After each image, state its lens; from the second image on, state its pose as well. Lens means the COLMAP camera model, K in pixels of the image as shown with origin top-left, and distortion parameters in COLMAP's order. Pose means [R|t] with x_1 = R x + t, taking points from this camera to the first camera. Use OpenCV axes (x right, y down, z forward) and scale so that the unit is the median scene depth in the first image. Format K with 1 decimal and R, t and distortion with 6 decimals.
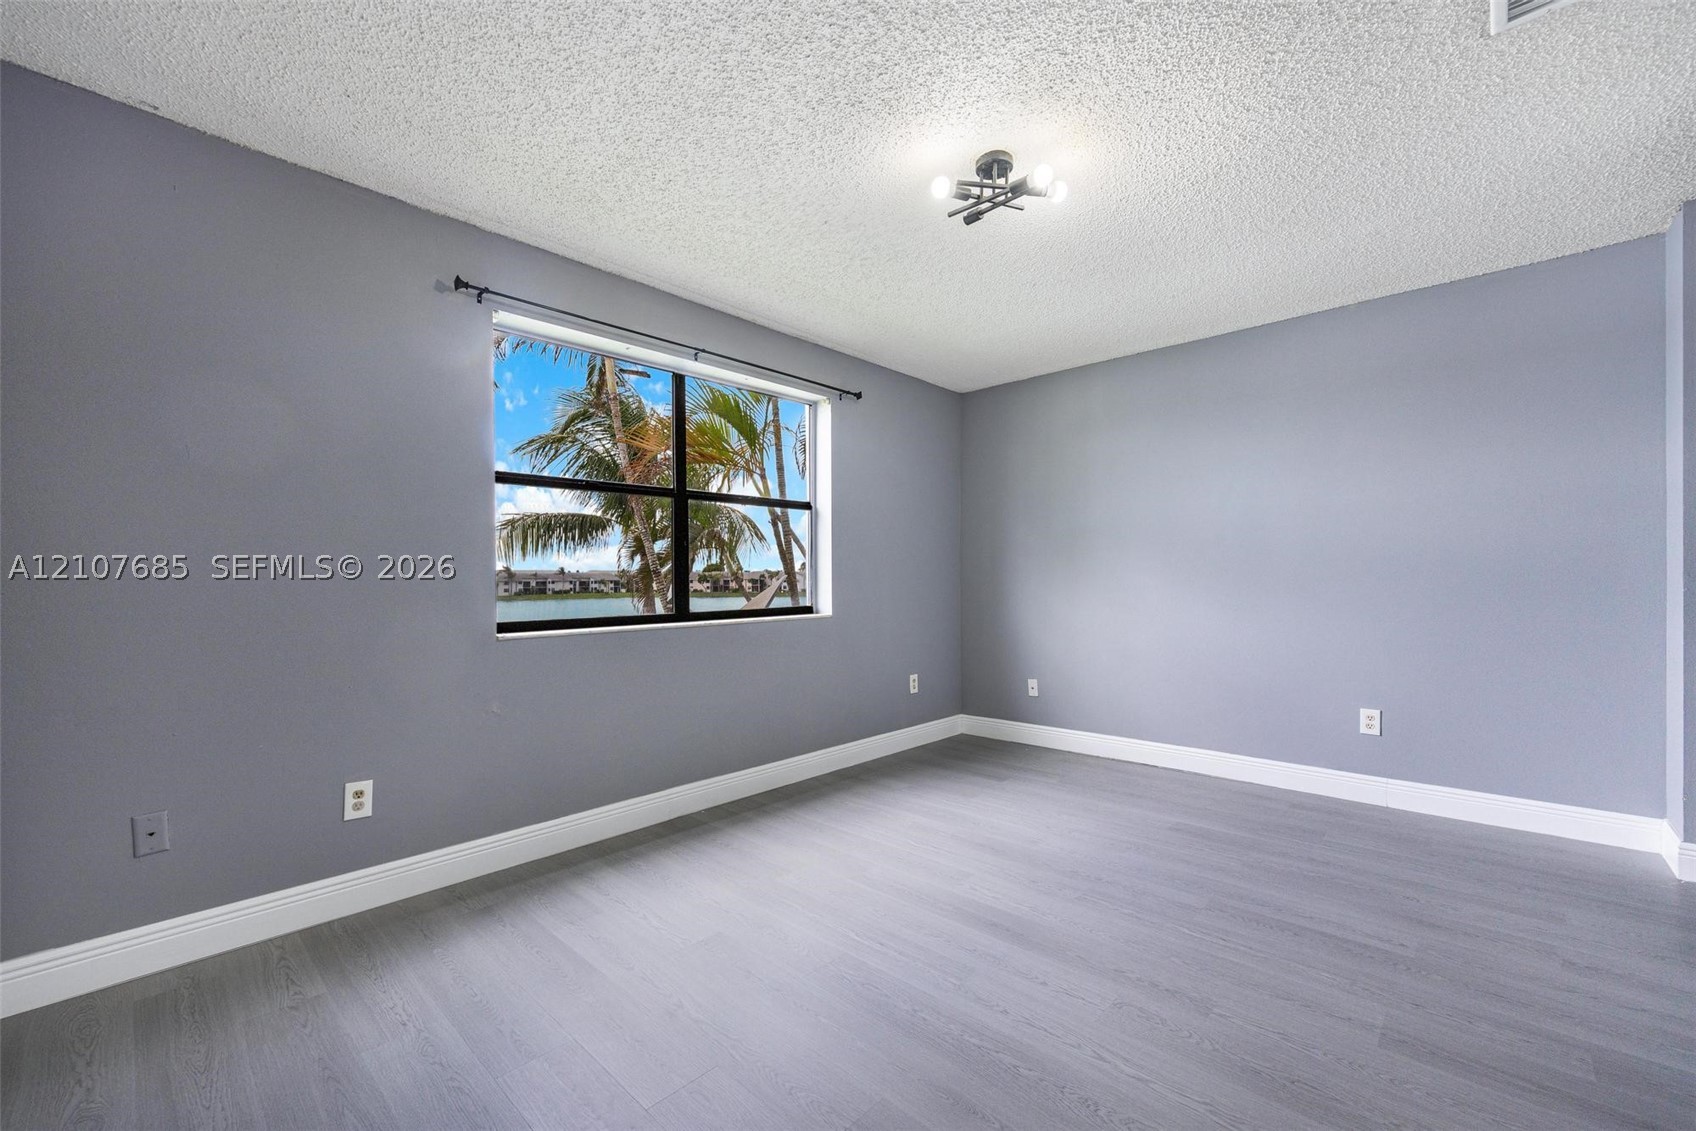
lens RADIAL K [[697.9, 0, 863.8], [0, 697.9, 574.4], [0, 0, 1]] dist [0.001802, 0.000276]
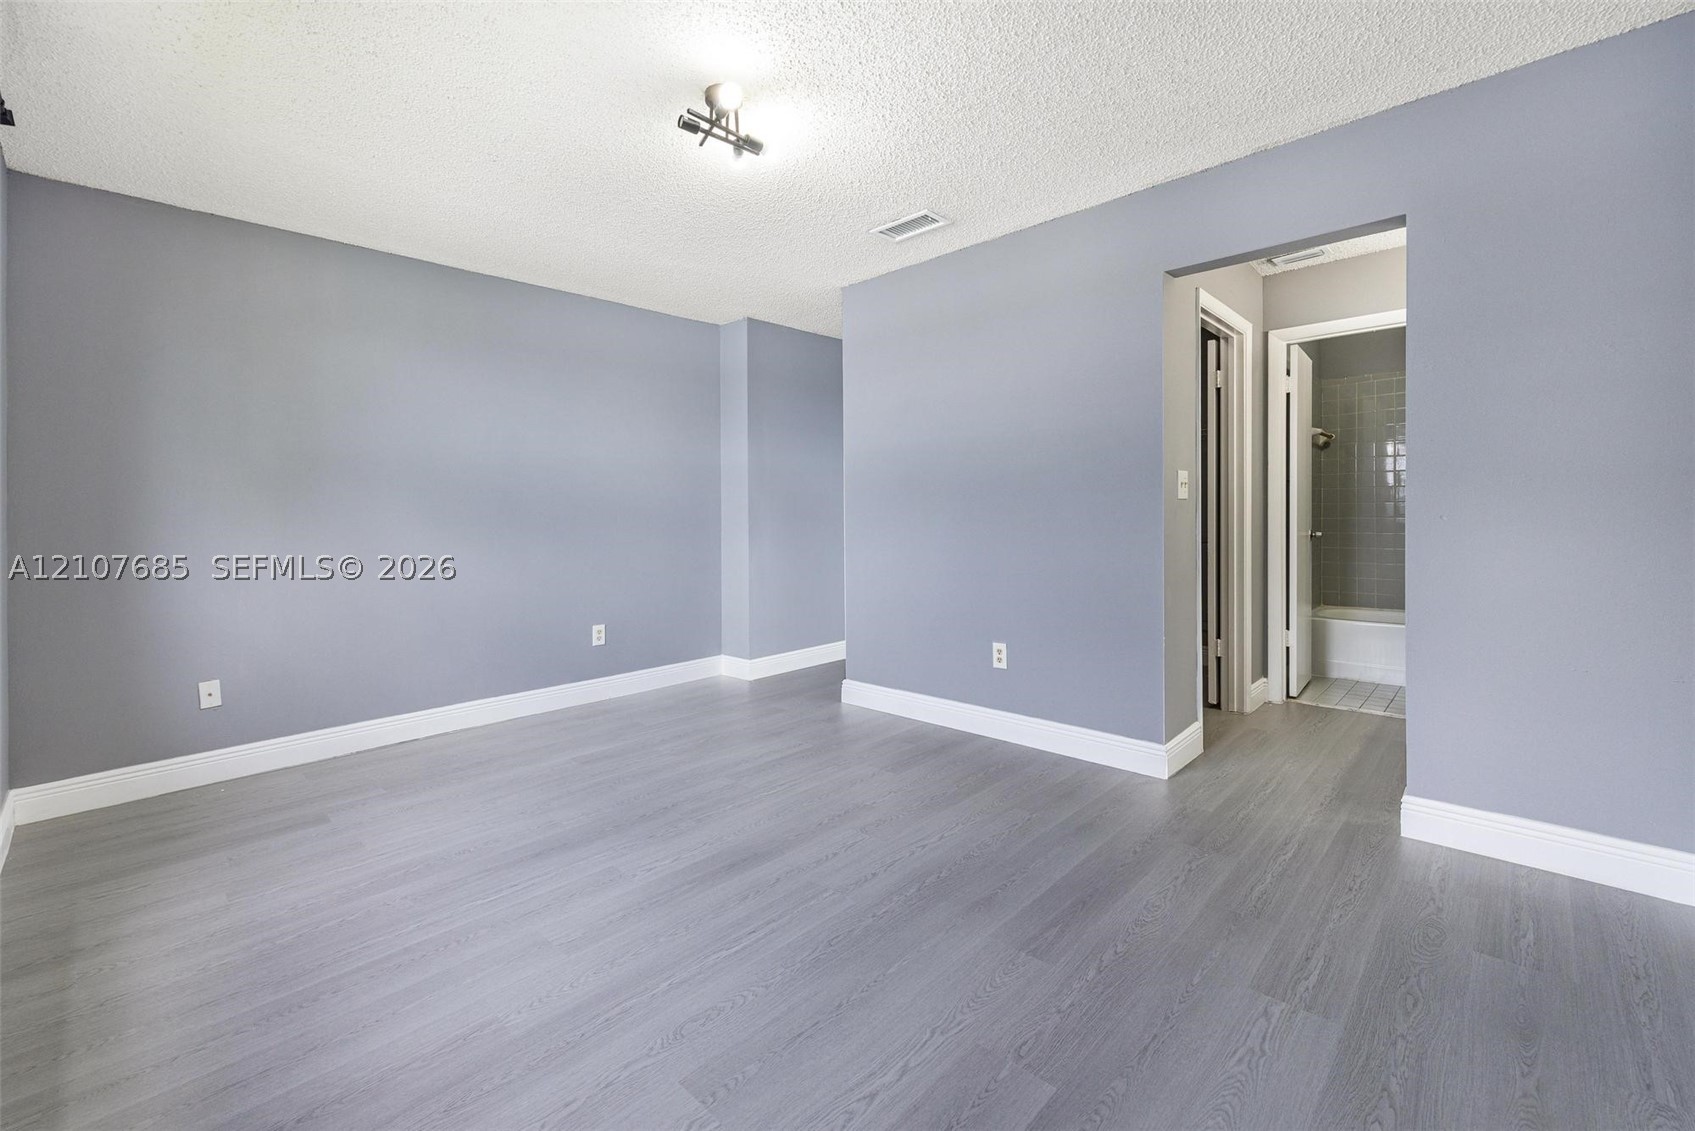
lens RADIAL K [[706.0, 0, 844.3], [0, 706.0, 525.3], [0, 0, 1]] dist [-0.000457, 0.000936]
pose [[0.024777, -0.009579, 0.999647, -0.539554], [0.007665, 0.999927, 0.009392, 0.006141], [-0.999664, 0.007430, 0.024849, 0.541255]]
